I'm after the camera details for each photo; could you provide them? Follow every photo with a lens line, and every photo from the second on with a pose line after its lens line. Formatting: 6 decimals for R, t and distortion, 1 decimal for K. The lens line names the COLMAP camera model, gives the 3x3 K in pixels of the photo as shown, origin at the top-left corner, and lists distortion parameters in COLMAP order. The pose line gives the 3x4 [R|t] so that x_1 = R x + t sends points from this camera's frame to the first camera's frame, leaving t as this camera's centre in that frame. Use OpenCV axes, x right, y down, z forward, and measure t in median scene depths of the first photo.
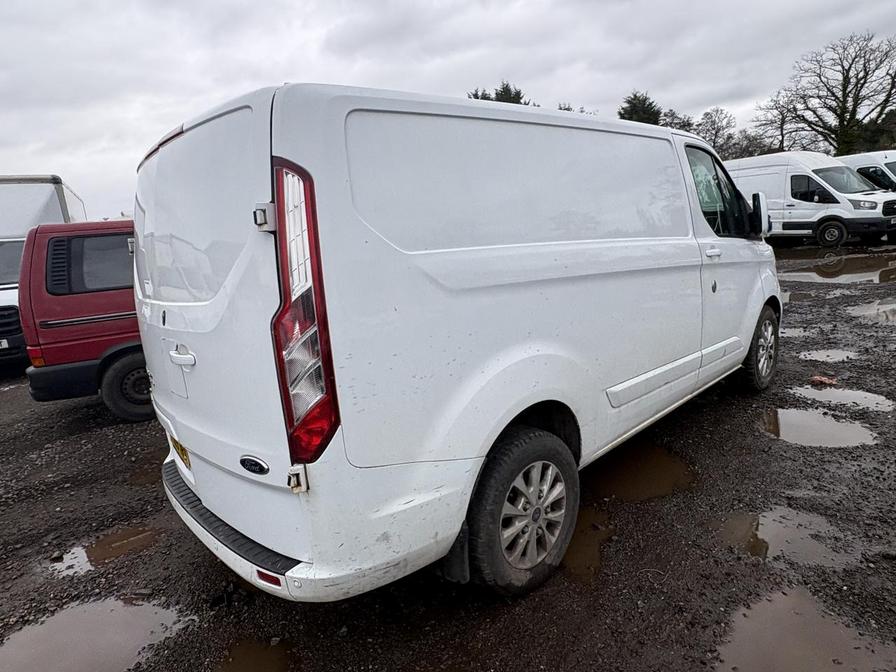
lens RADIAL K [[520.8, 0, 442.5], [0, 520.8, 331.3], [0, 0, 1]] dist [-0.000599, 0.001091]
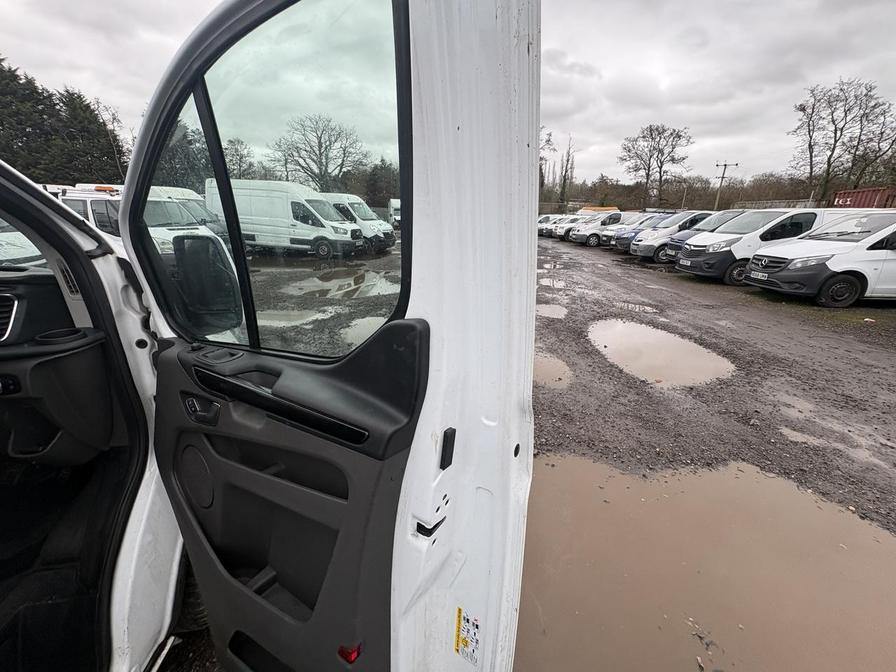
lens RADIAL K [[356.2, 0, 447.7], [0, 356.2, 336.0], [0, 0, 1]] dist [0.001743, -0.000497]
pose [[0.573164, -0.146427, 0.806252, 0.044335], [0.073266, 0.989122, 0.127554, -0.018021], [-0.816159, -0.014038, 0.577657, 0.057065]]
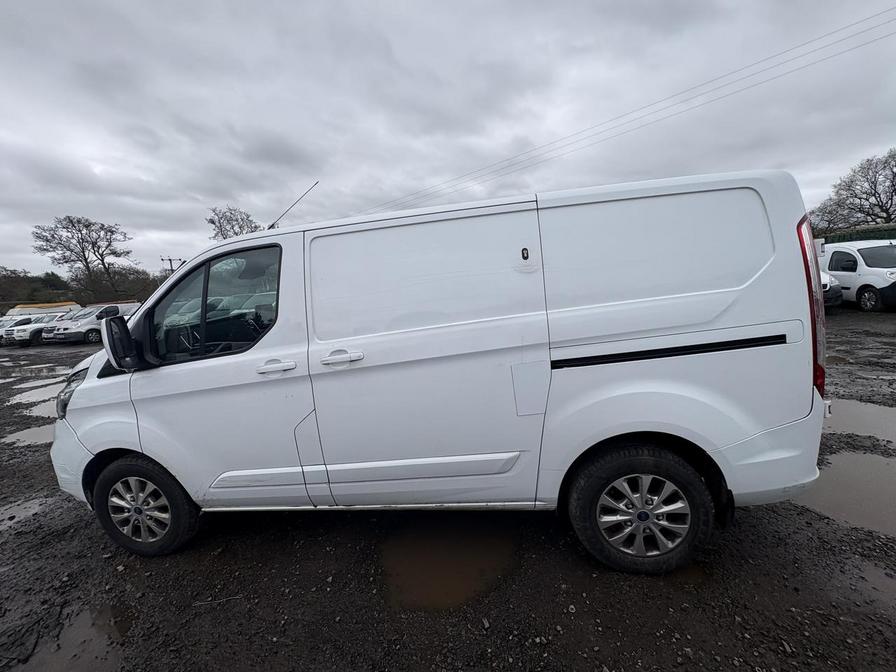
lens RADIAL K [[356.2, 0, 451.0], [0, 356.2, 331.4], [0, 0, 1]] dist [0.001743, -0.000497]
pose [[-0.620094, 0.059346, 0.782280, -0.039854], [0.286199, 0.945529, 0.155132, -0.018242], [-0.730462, 0.320084, -0.603301, 0.112630]]
